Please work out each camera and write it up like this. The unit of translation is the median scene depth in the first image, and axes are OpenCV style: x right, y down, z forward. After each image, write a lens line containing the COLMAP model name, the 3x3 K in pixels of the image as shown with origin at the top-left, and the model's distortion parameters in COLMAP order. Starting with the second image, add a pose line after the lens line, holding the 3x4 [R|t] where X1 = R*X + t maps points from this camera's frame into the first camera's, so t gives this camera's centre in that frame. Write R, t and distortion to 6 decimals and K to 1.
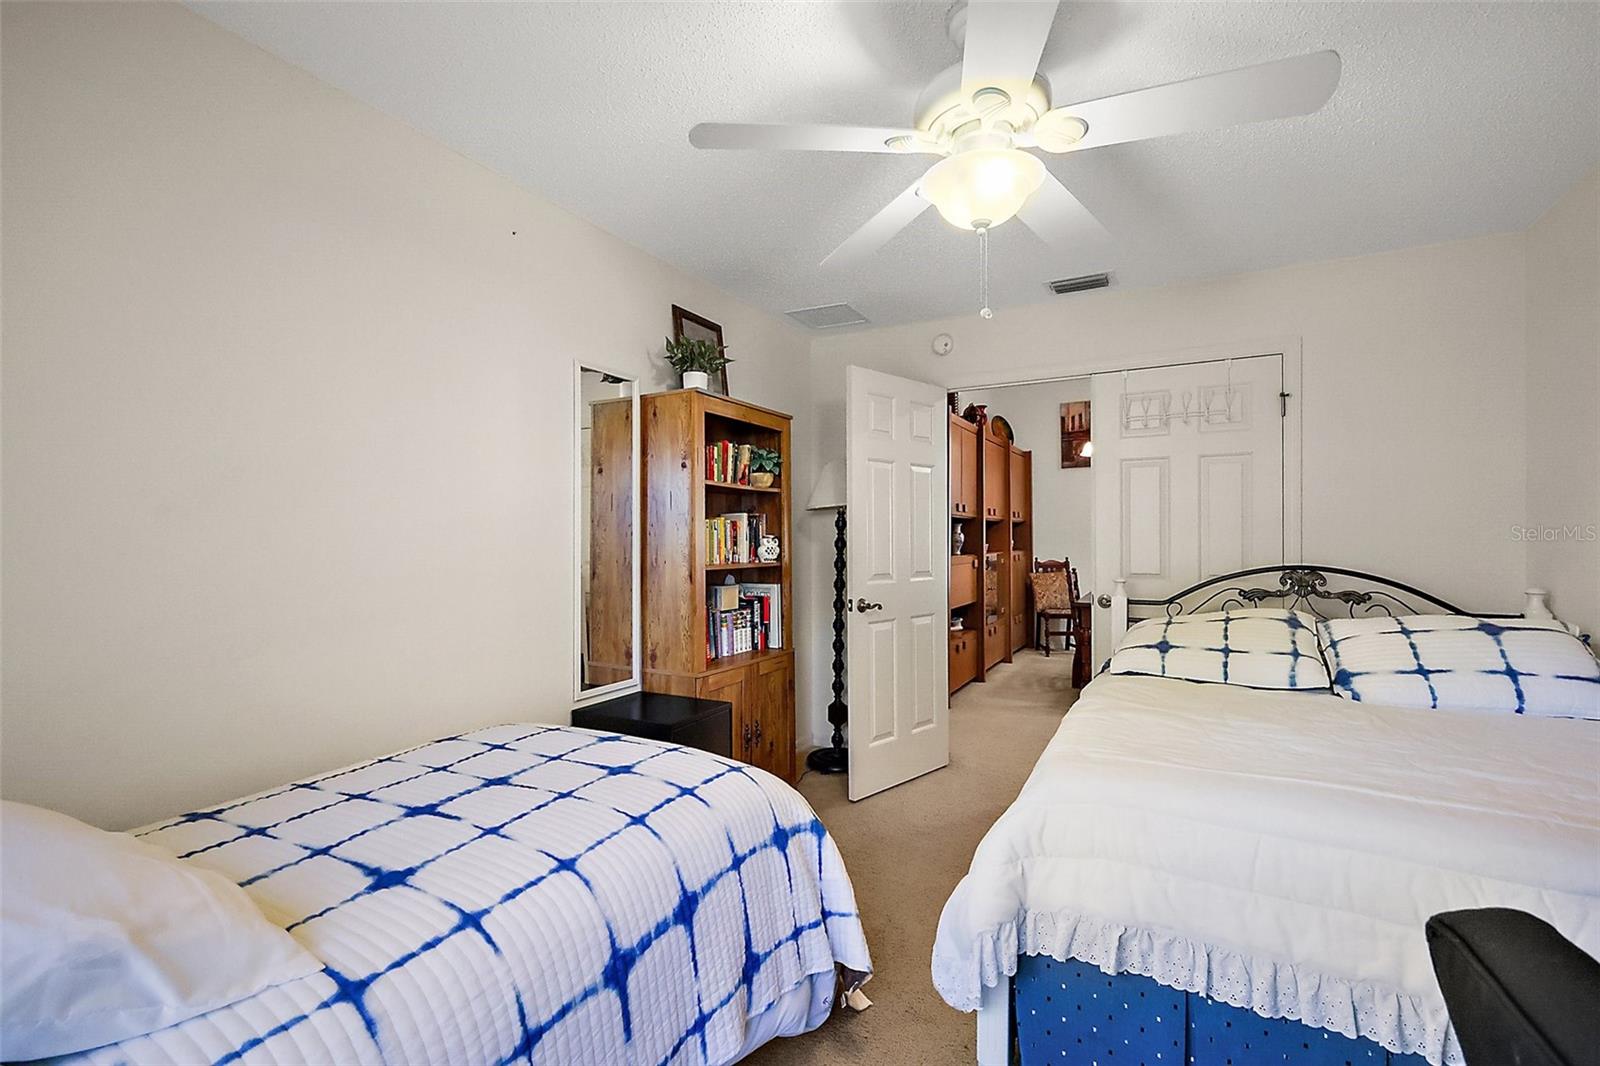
lens RADIAL K [[697.3, 0, 802.9], [0, 697.3, 531.0], [0, 0, 1]] dist [0.003110, -0.000698]
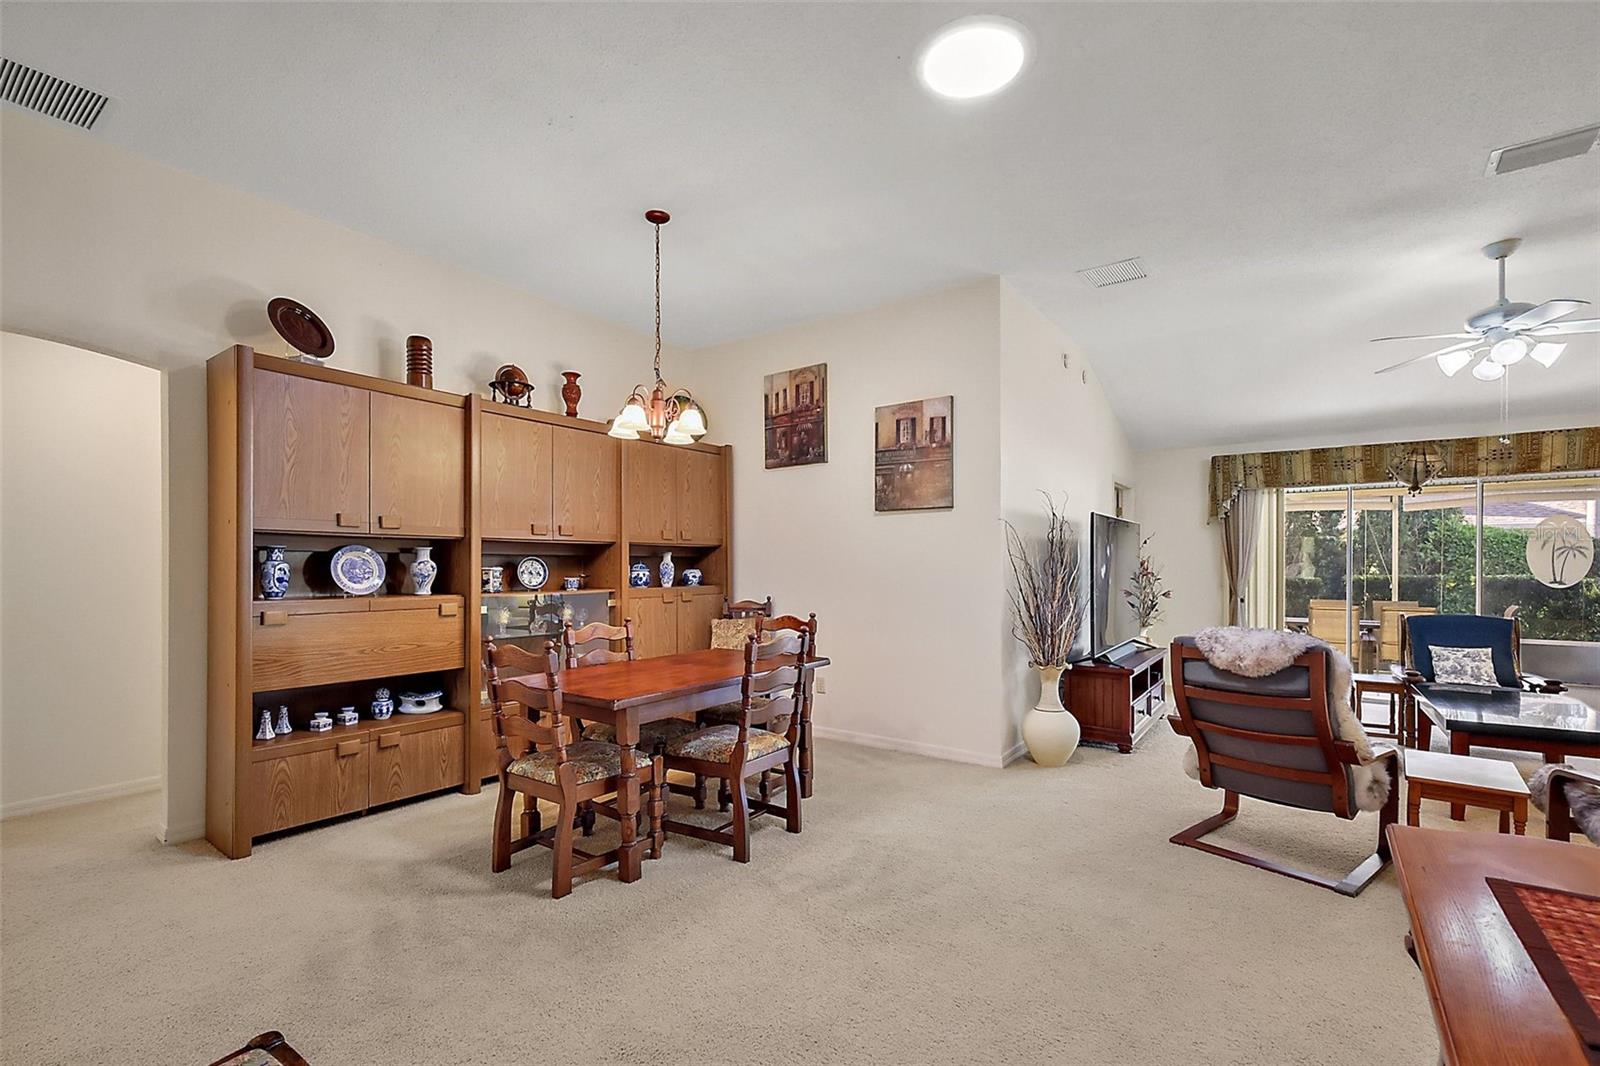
lens RADIAL K [[697.3, 0, 805.9], [0, 697.3, 565.9], [0, 0, 1]] dist [0.003110, -0.000698]
pose [[0.990761, -0.000989, -0.135618, 0.507765], [0.001054, 0.999999, 0.000408, 0.006783], [0.135617, -0.000547, 0.990761, 0.318075]]
